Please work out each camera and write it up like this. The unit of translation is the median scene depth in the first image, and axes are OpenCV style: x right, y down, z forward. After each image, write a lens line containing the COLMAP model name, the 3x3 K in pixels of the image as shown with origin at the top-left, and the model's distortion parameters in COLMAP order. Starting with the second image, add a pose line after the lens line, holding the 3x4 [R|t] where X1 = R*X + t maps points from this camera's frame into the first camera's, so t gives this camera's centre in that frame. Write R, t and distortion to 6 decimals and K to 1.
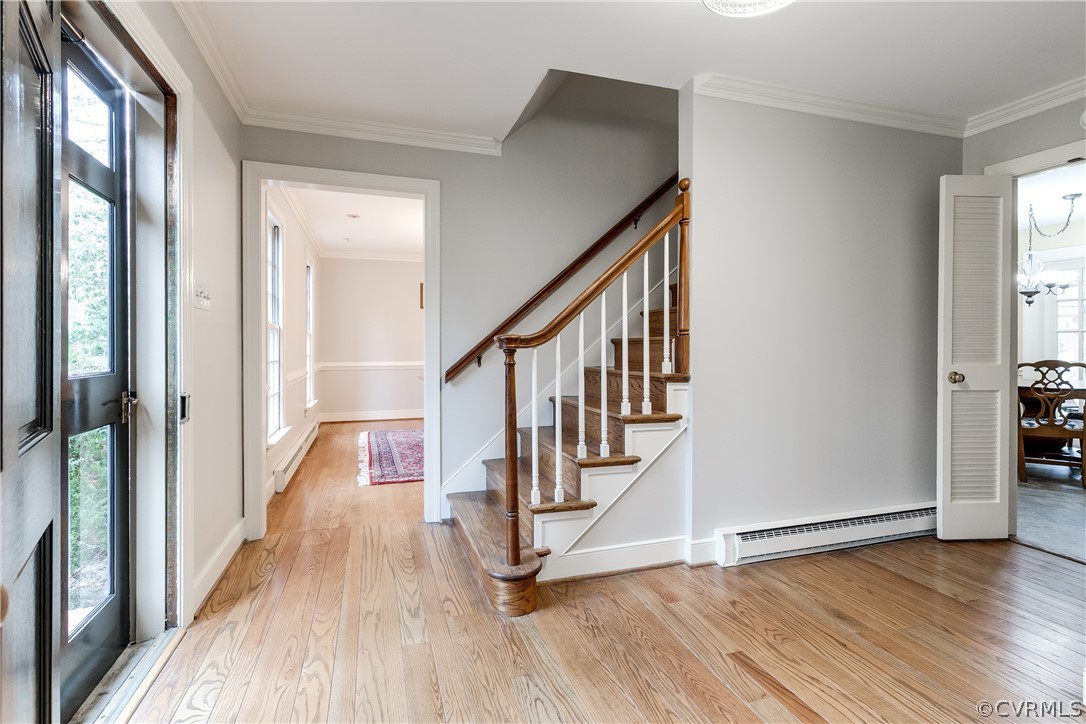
lens RADIAL K [[512.9, 0, 543.6], [0, 512.9, 352.1], [0, 0, 1]] dist [0.011545, -0.000413]
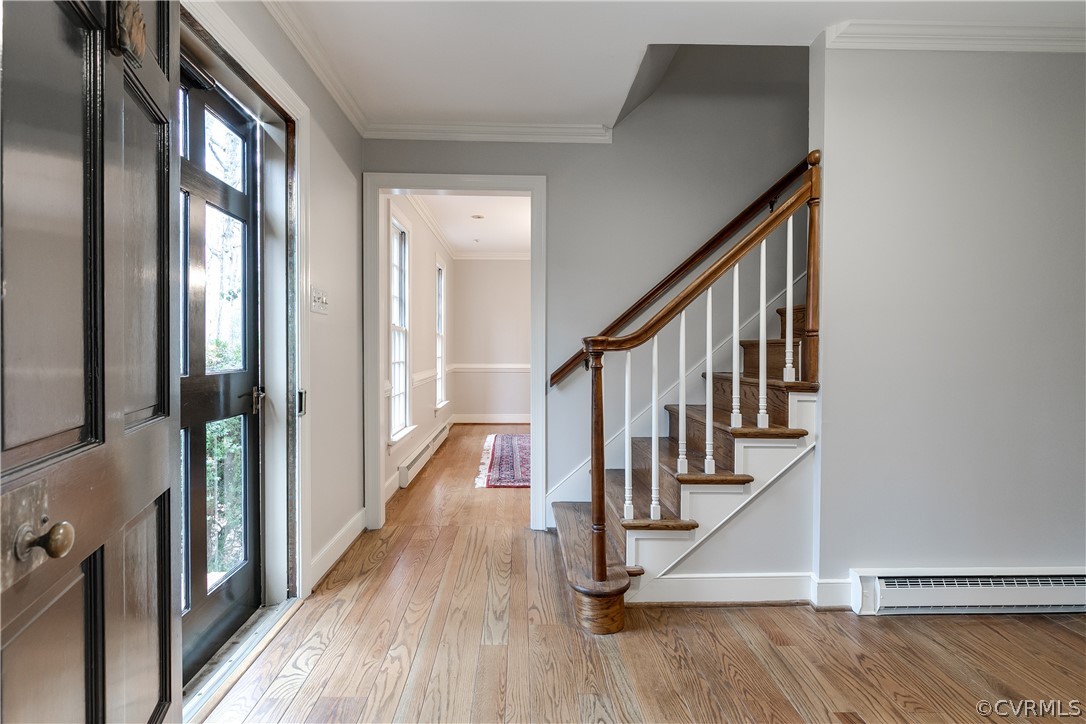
lens RADIAL K [[558.9, 0, 543.0], [0, 558.9, 362.0], [0, 0, 1]] dist [0.001855, 0.000420]
pose [[0.960380, 0.011628, -0.278452, 0.123169], [-0.008097, 0.999872, 0.013829, -0.000188], [0.278577, -0.011027, 0.960350, -0.010324]]
